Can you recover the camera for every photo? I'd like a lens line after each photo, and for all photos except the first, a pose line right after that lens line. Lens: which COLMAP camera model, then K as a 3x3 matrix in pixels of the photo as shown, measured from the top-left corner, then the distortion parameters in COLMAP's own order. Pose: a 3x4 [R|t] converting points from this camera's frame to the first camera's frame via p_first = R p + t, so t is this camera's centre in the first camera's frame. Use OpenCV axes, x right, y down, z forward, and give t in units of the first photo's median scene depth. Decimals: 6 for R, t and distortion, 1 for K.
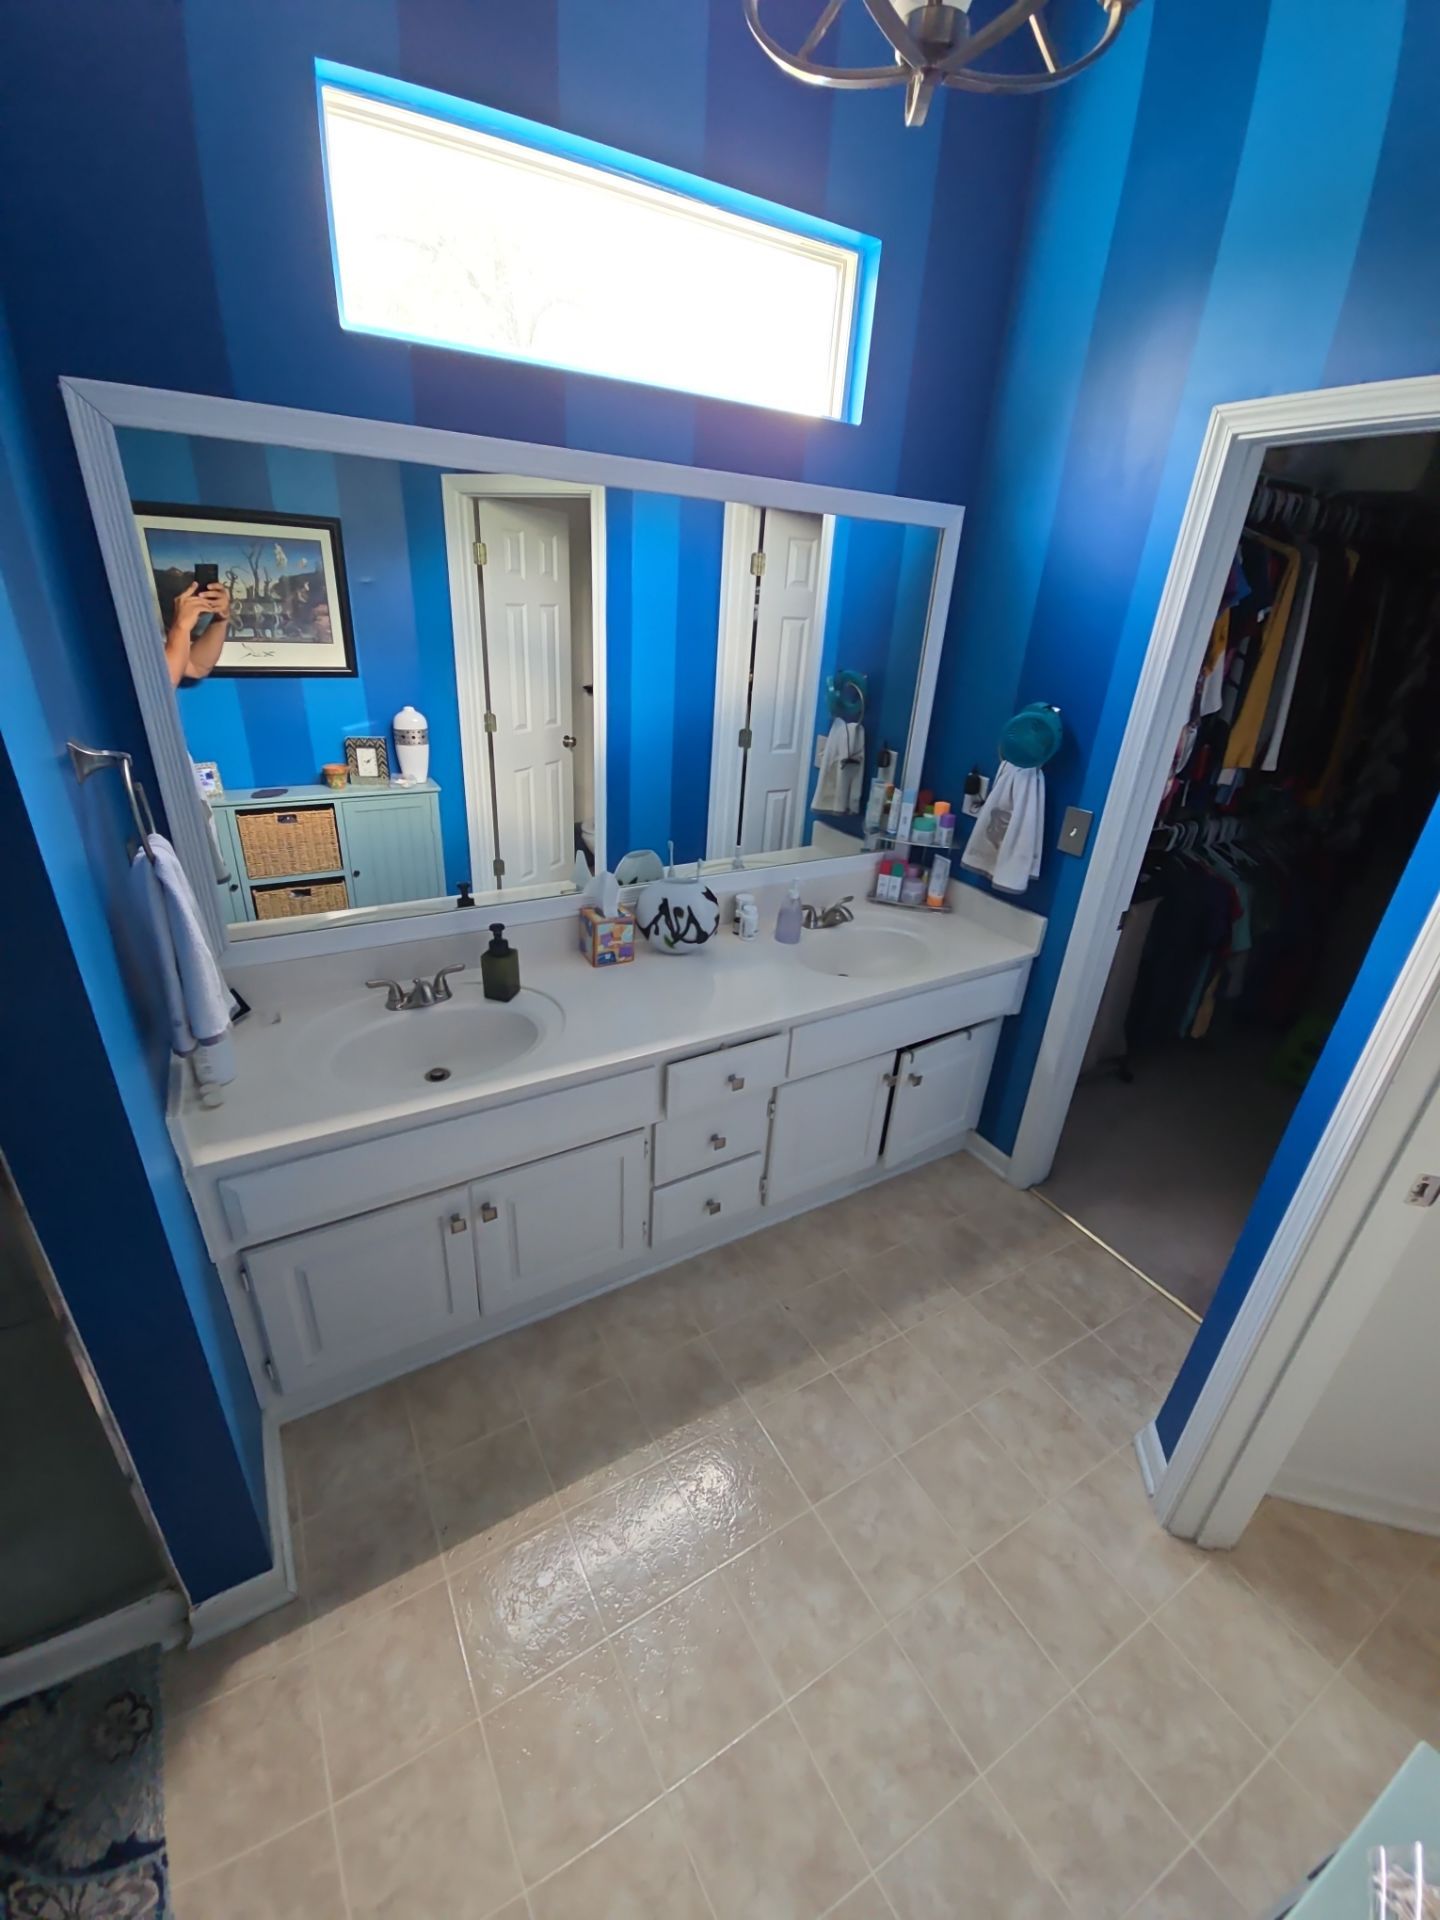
lens RADIAL K [[778.0, 0, 715.9], [0, 778.0, 952.9], [0, 0, 1]] dist [0.007430, -0.003107]
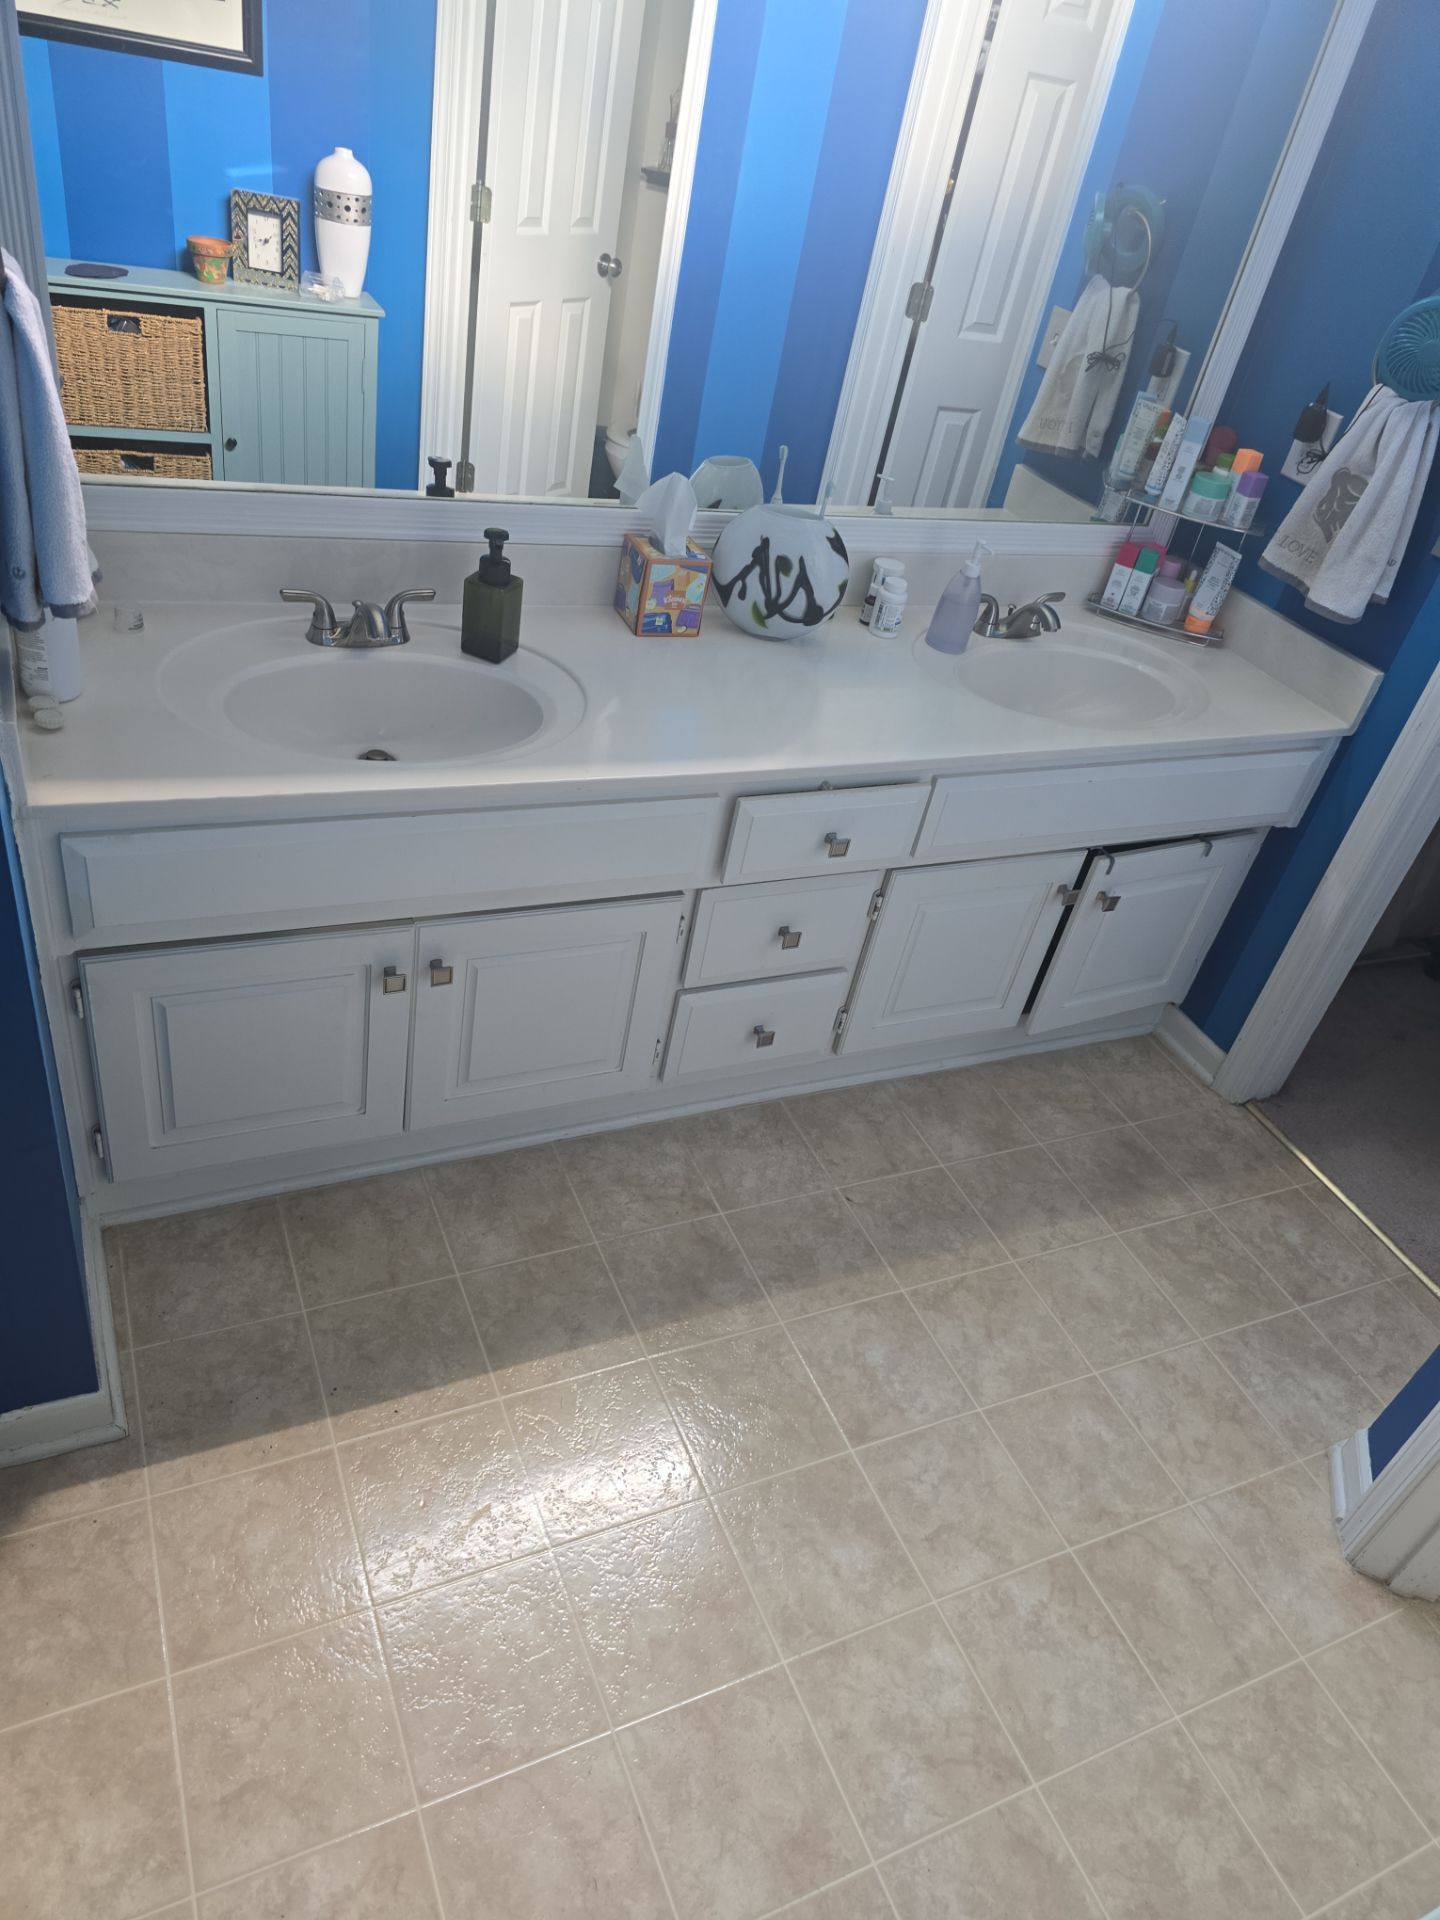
lens RADIAL K [[1287.4, 0, 721.7], [0, 1287.4, 957.6], [0, 0, 1]] dist [0.057918, -0.041733]
pose [[0.987663, 0.156349, -0.008719, -0.039067], [-0.152179, 0.971469, 0.181906, 0.069092], [0.036911, -0.178335, 0.983277, -0.053243]]
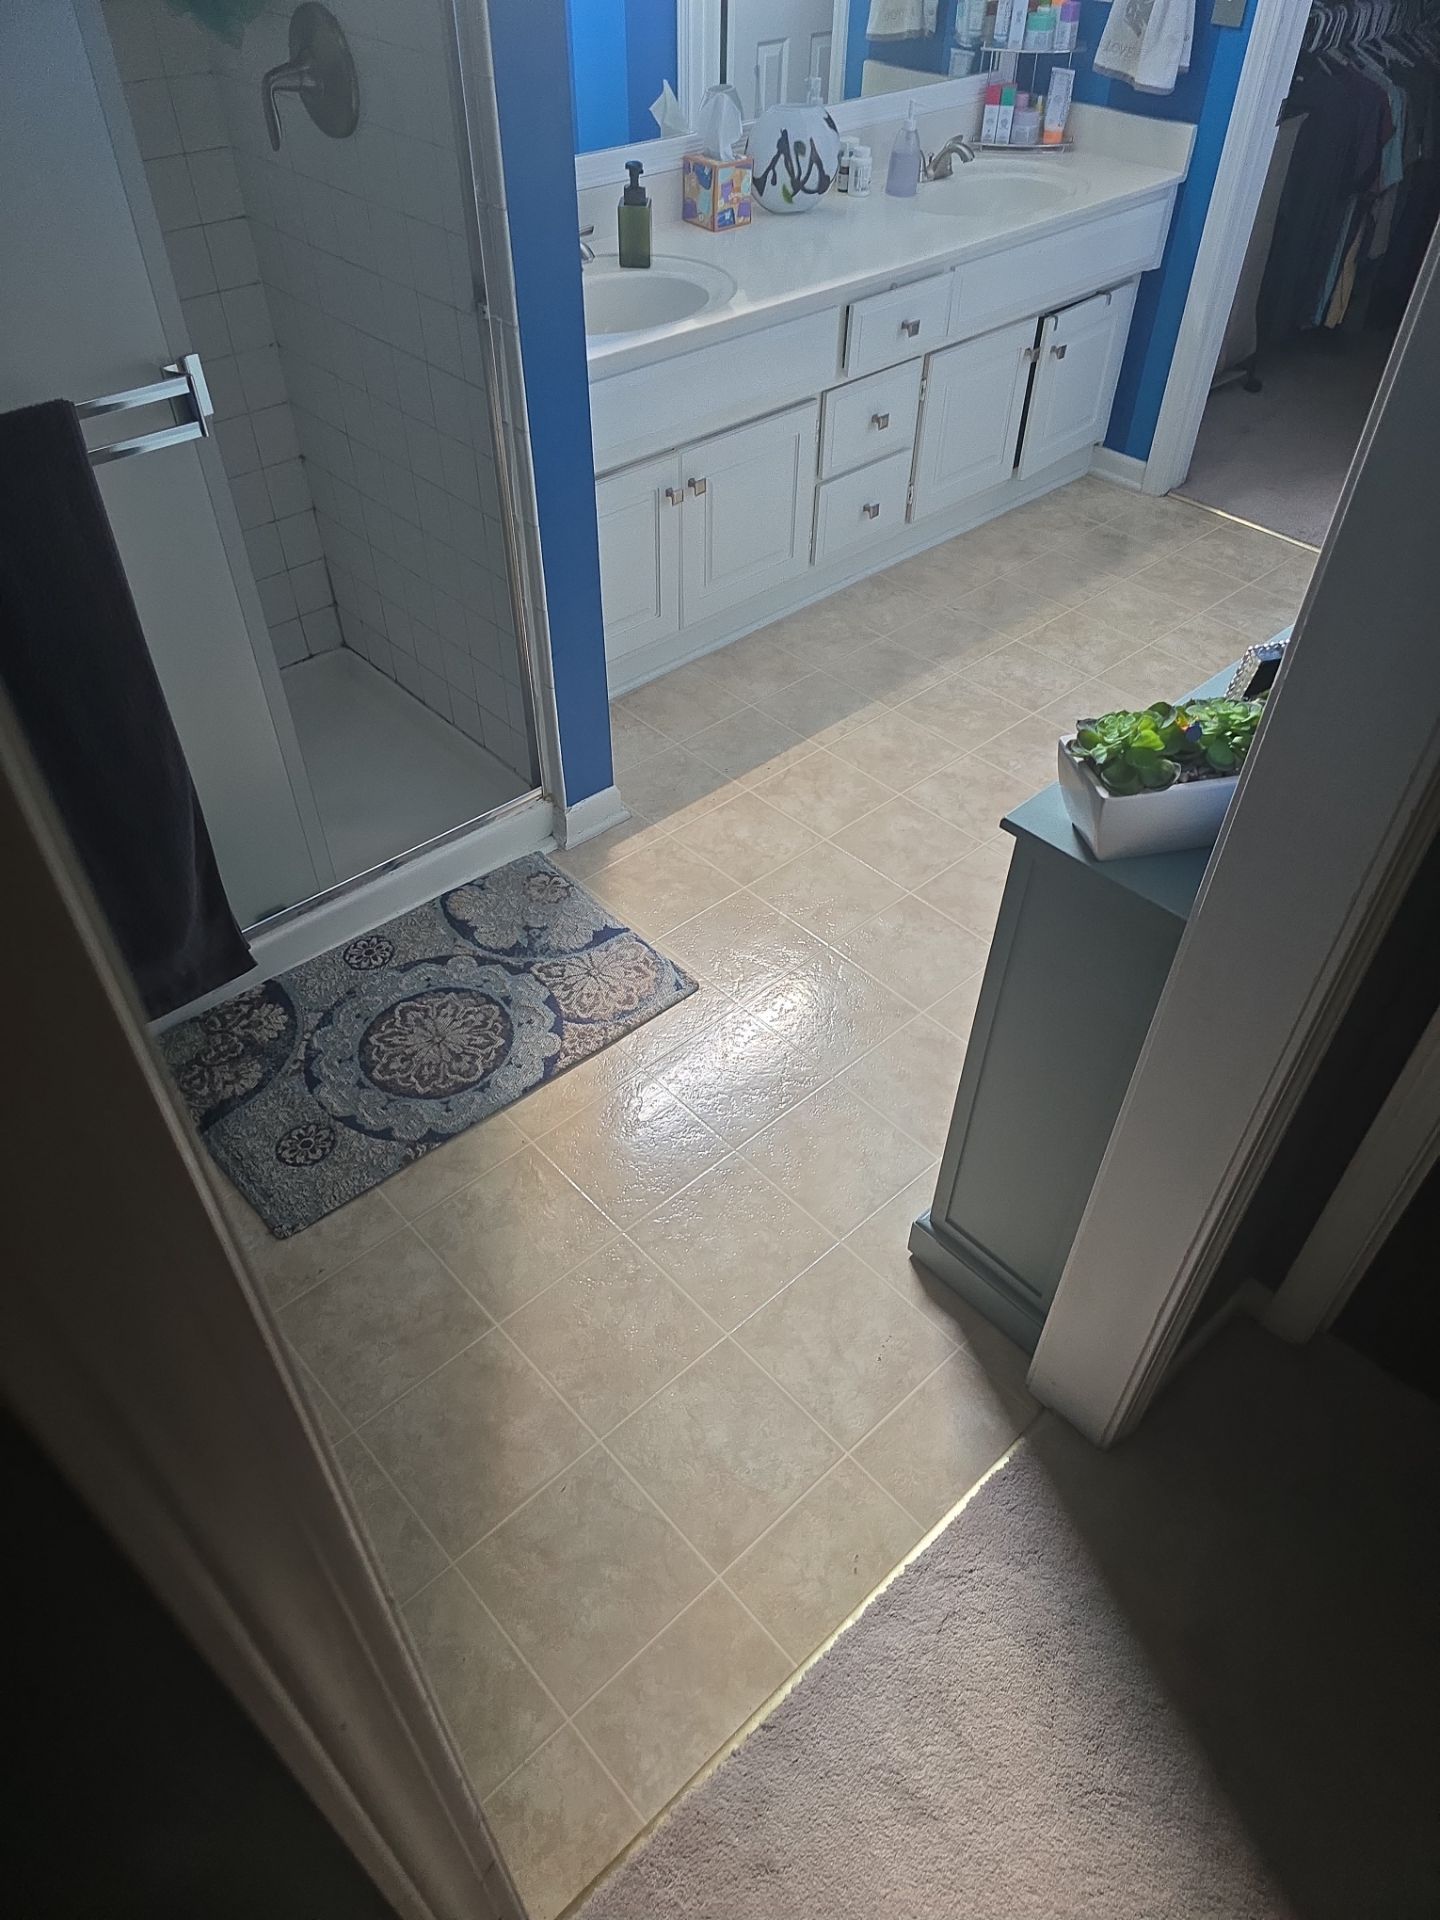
lens RADIAL K [[1287.4, 0, 716.4], [0, 1287.4, 956.0], [0, 0, 1]] dist [0.057918, -0.041733]
pose [[0.975123, -0.182991, 0.125099, -0.473236], [0.133238, 0.934894, 0.328970, 0.287305], [-0.177153, -0.304119, 0.936018, -0.577876]]
